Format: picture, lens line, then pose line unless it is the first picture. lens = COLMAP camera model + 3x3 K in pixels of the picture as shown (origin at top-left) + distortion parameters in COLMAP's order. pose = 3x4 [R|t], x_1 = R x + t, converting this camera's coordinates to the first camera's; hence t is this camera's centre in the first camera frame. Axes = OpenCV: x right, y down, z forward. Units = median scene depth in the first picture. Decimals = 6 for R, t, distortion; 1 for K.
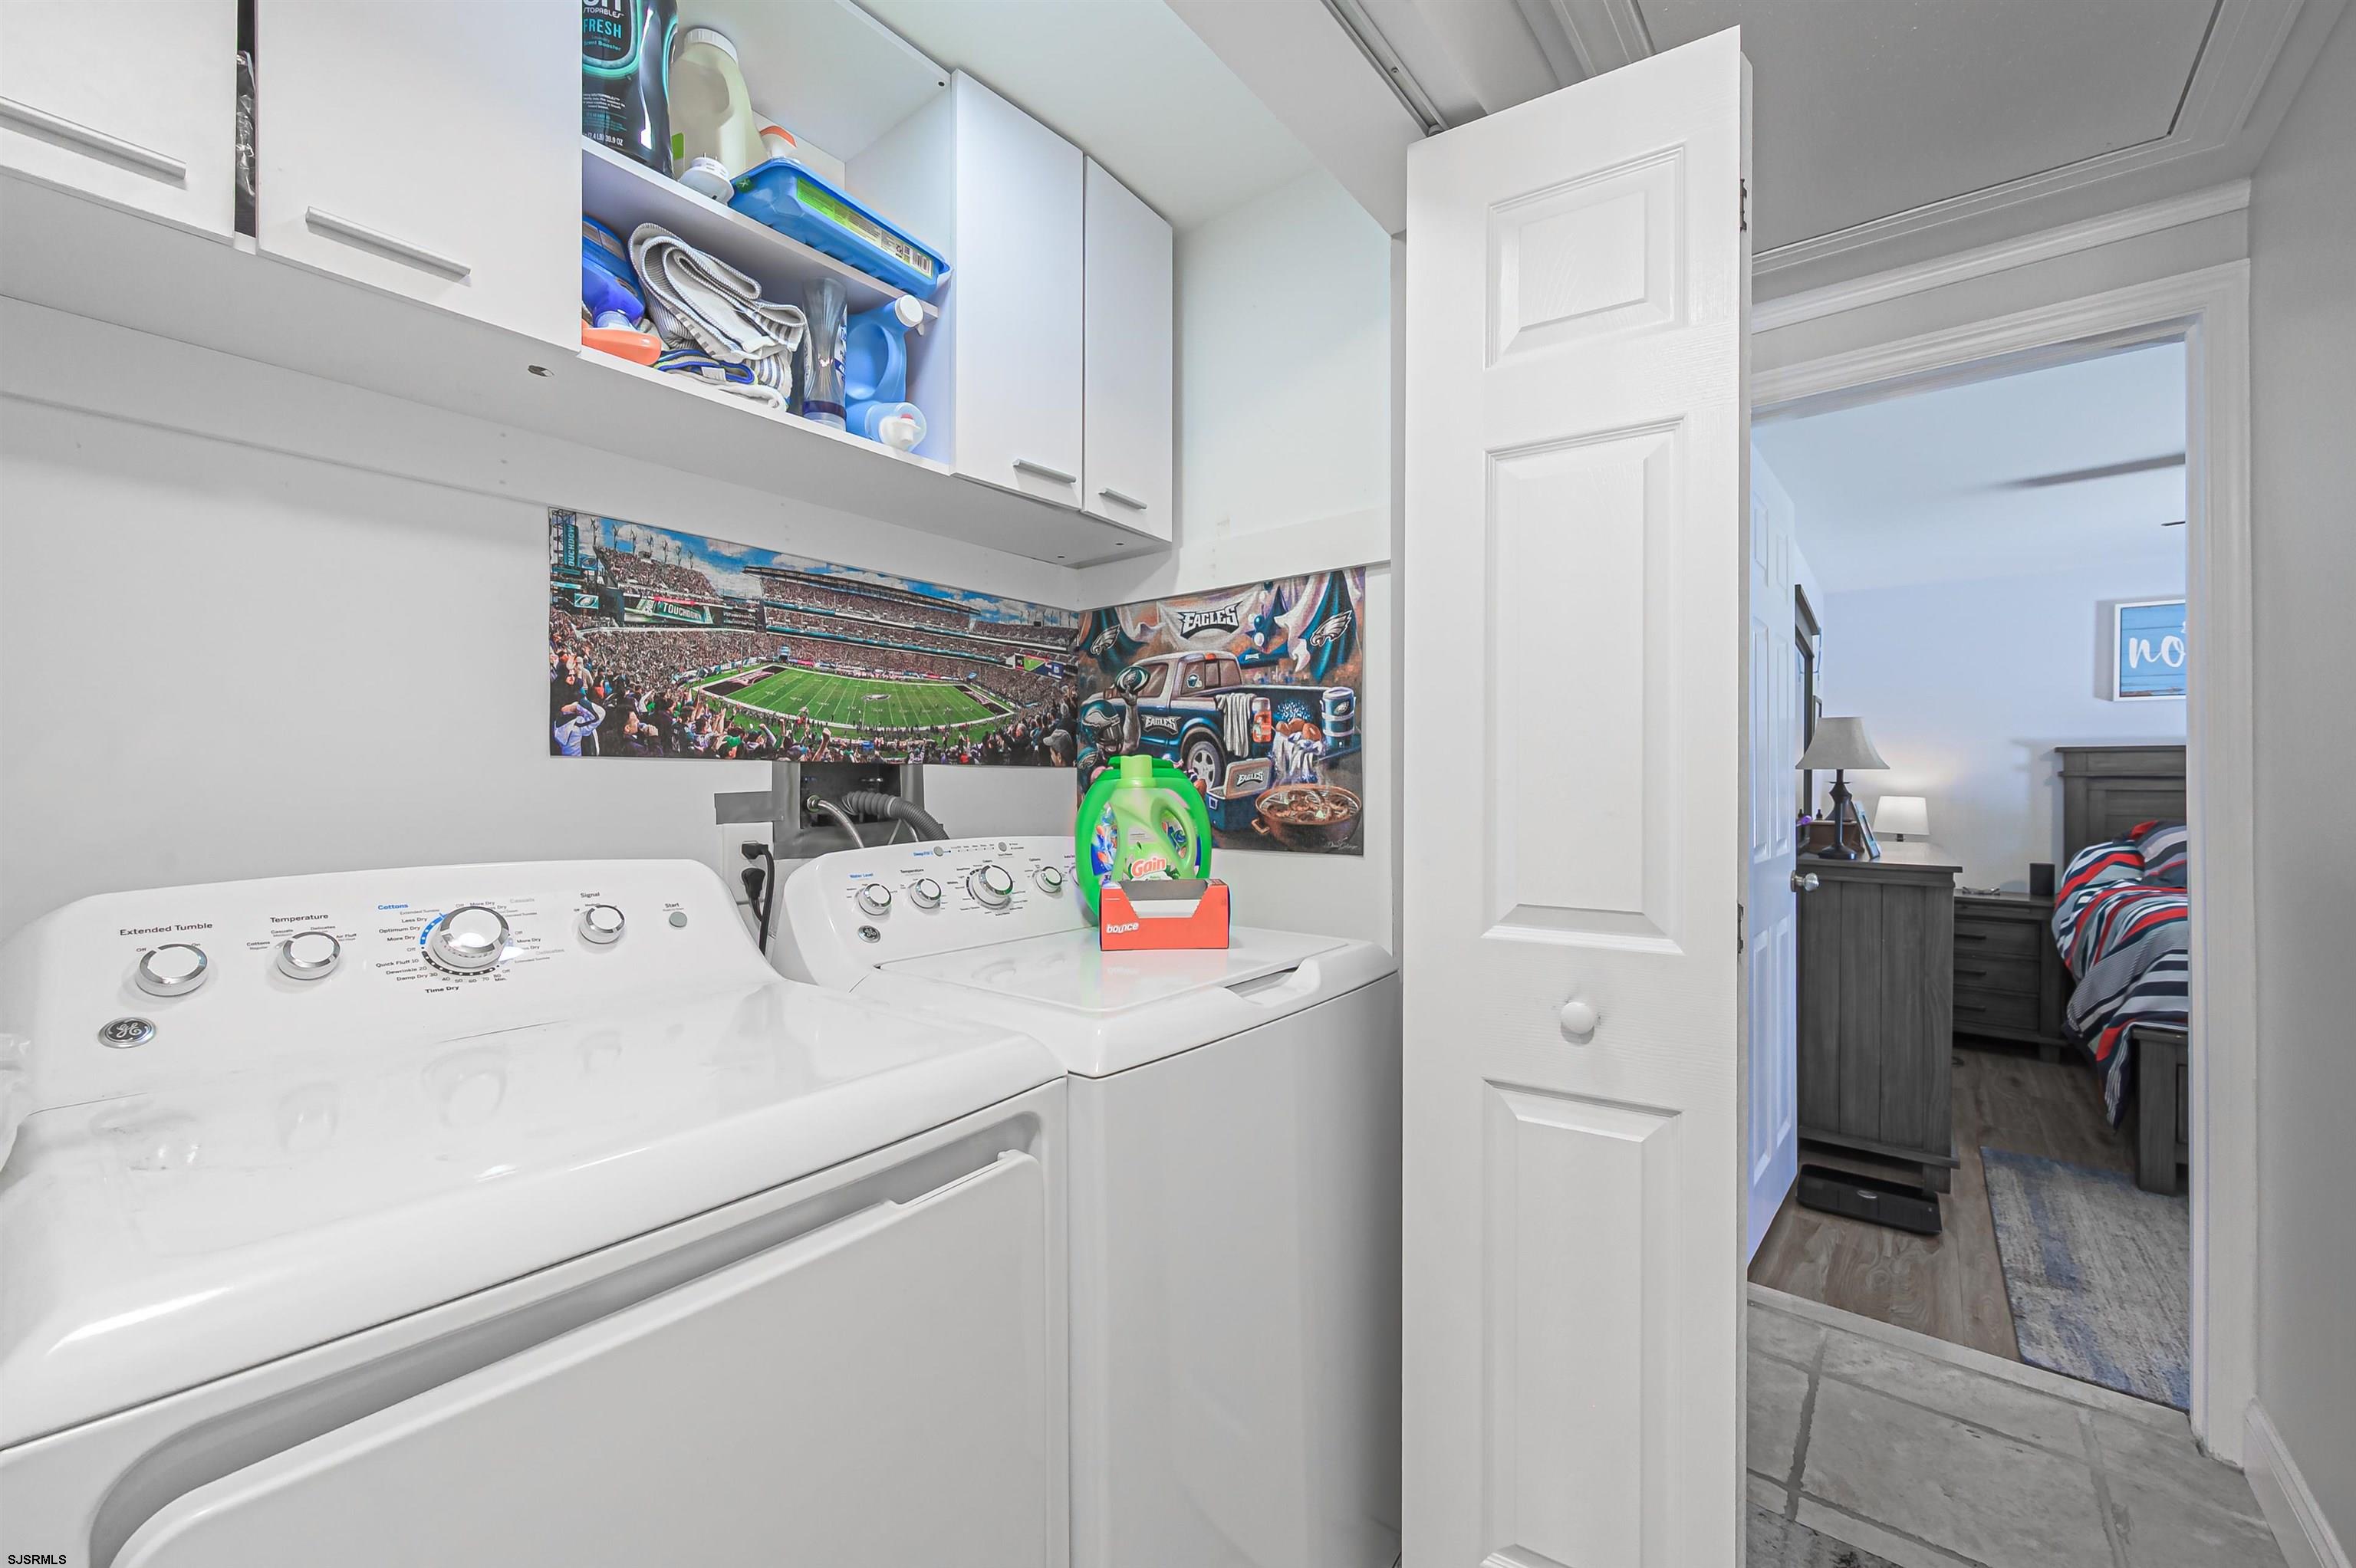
lens RADIAL K [[928.4, 0, 1173.5], [0, 928.4, 785.3], [0, 0, 1]] dist [0.000206, -0.000369]
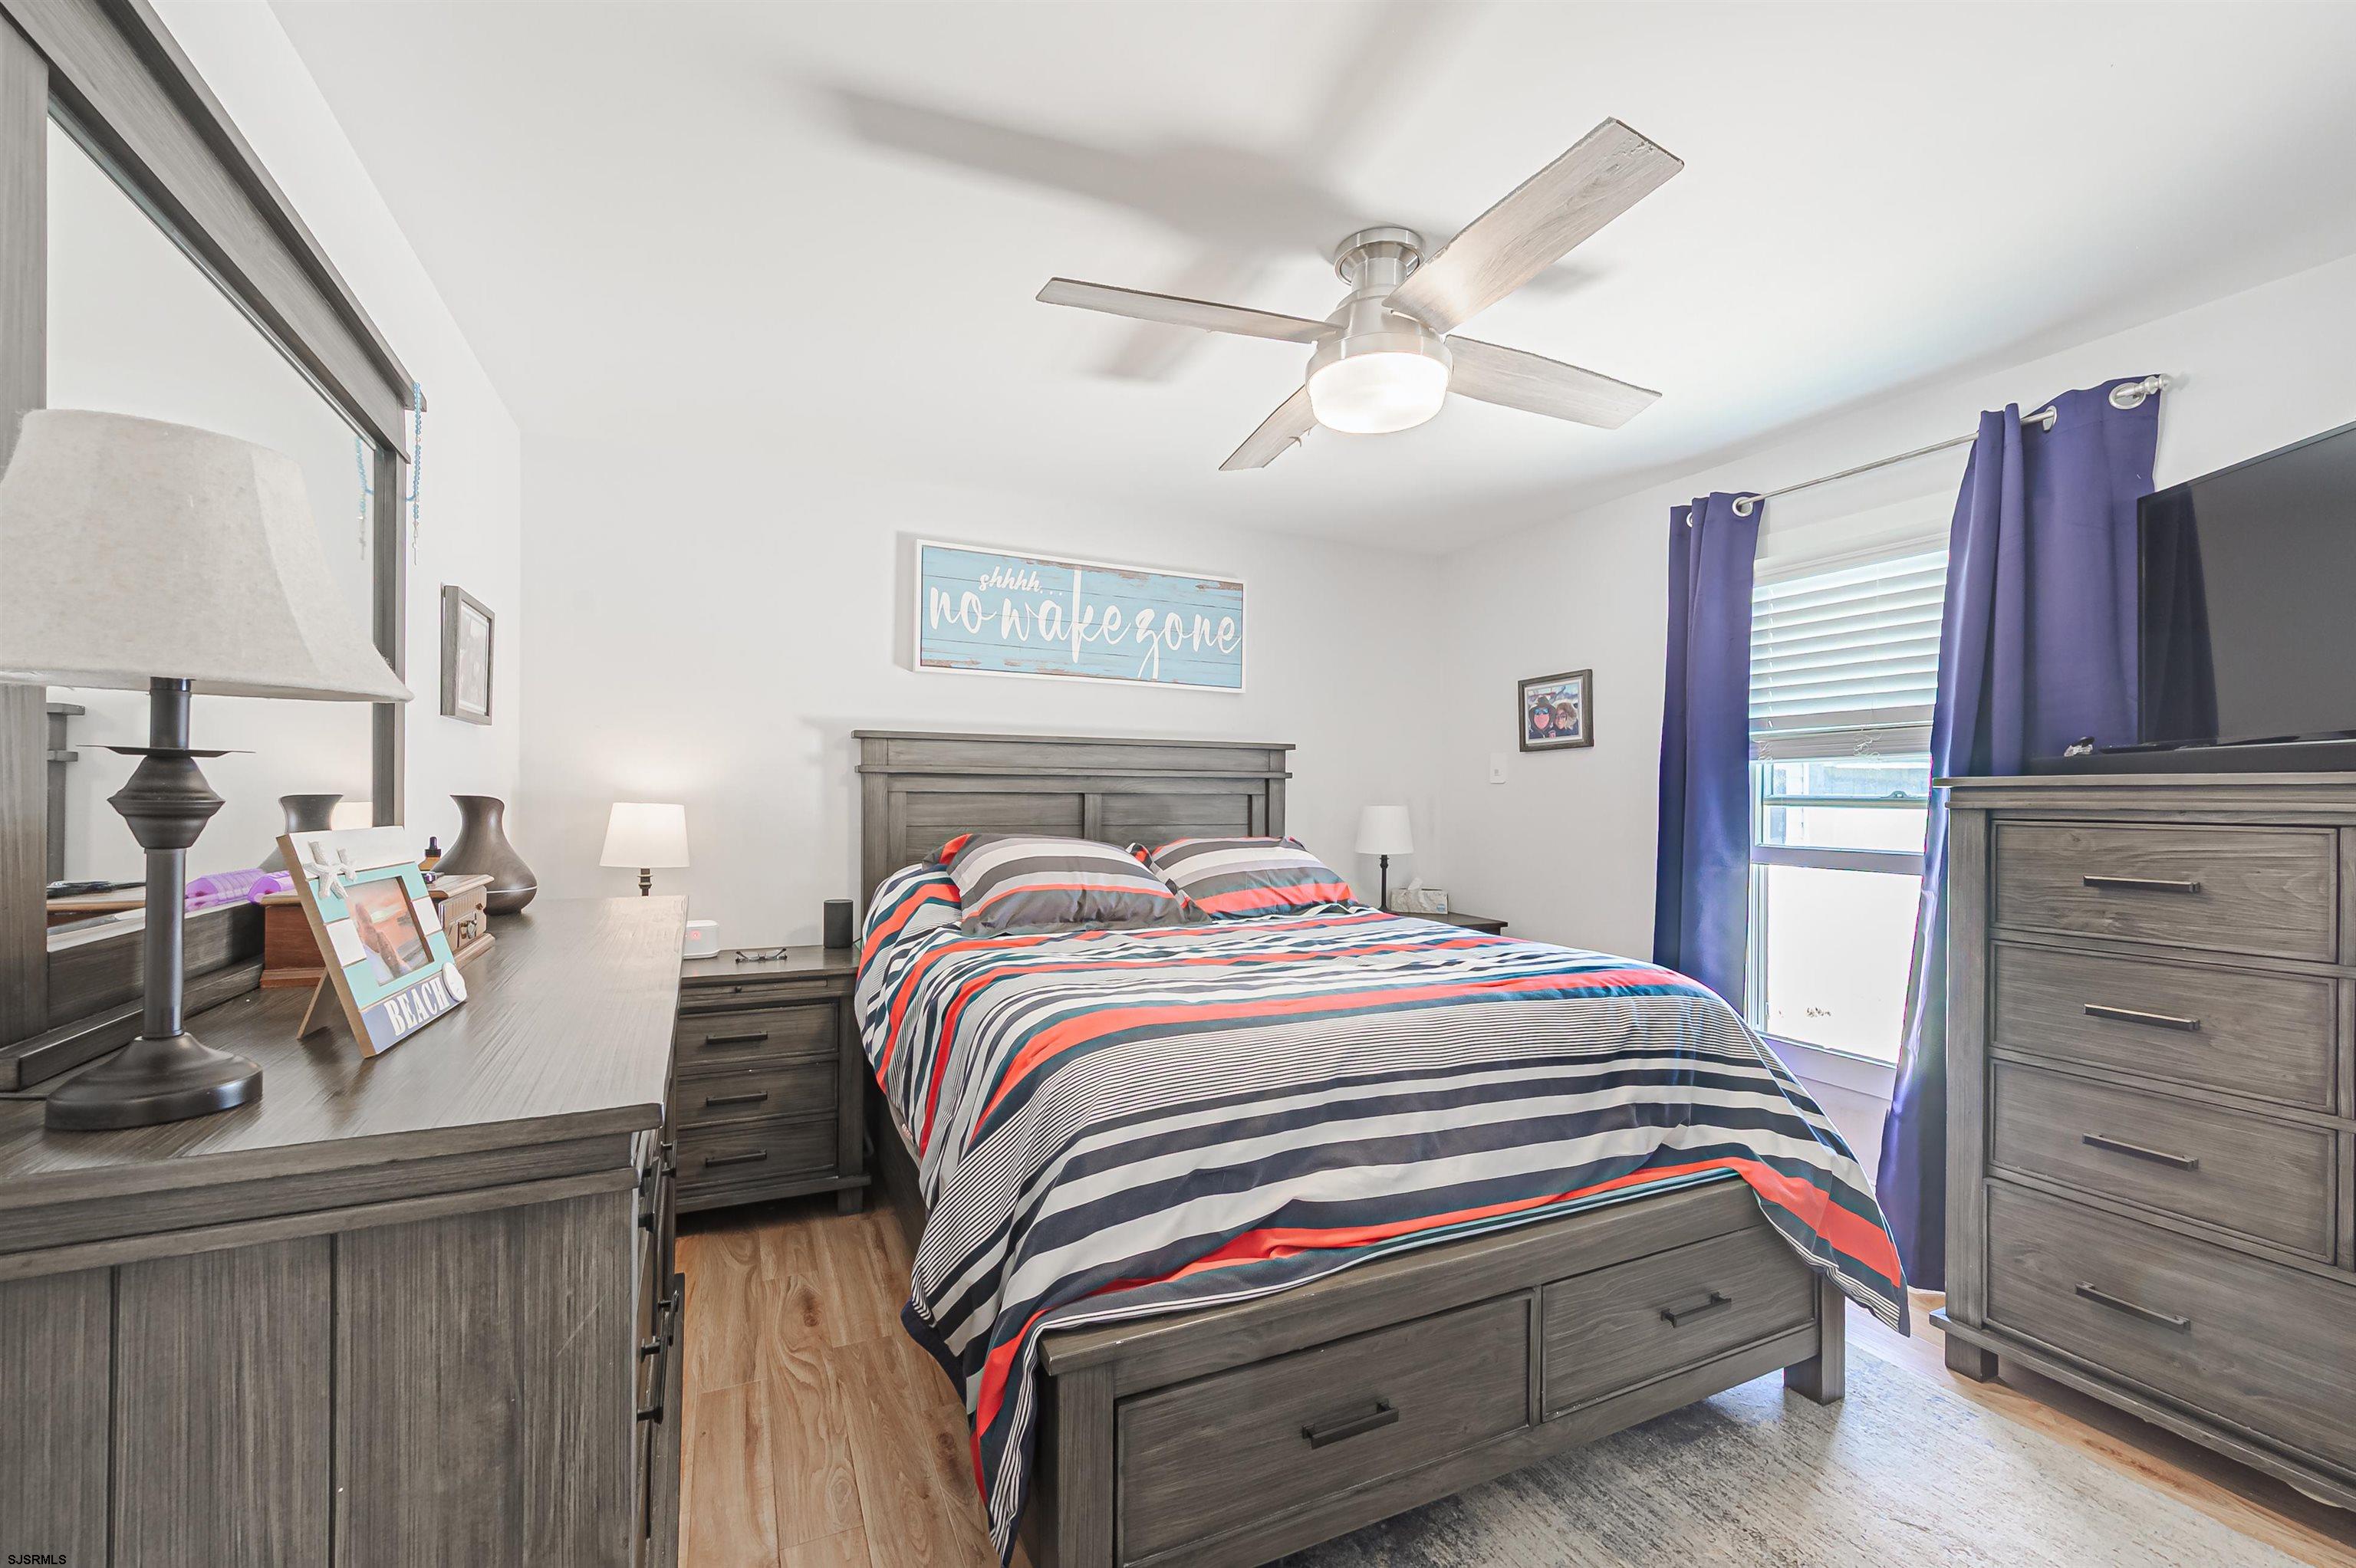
lens RADIAL K [[930.0, 0, 1215.9], [0, 930.0, 794.1], [0, 0, 1]] dist [0.002678, 0.000132]
pose [[0.398762, -0.001654, 0.917053, 0.473583], [-0.003175, 0.999990, 0.003184, 0.004460], [-0.917049, -0.004181, 0.398753, 0.533776]]
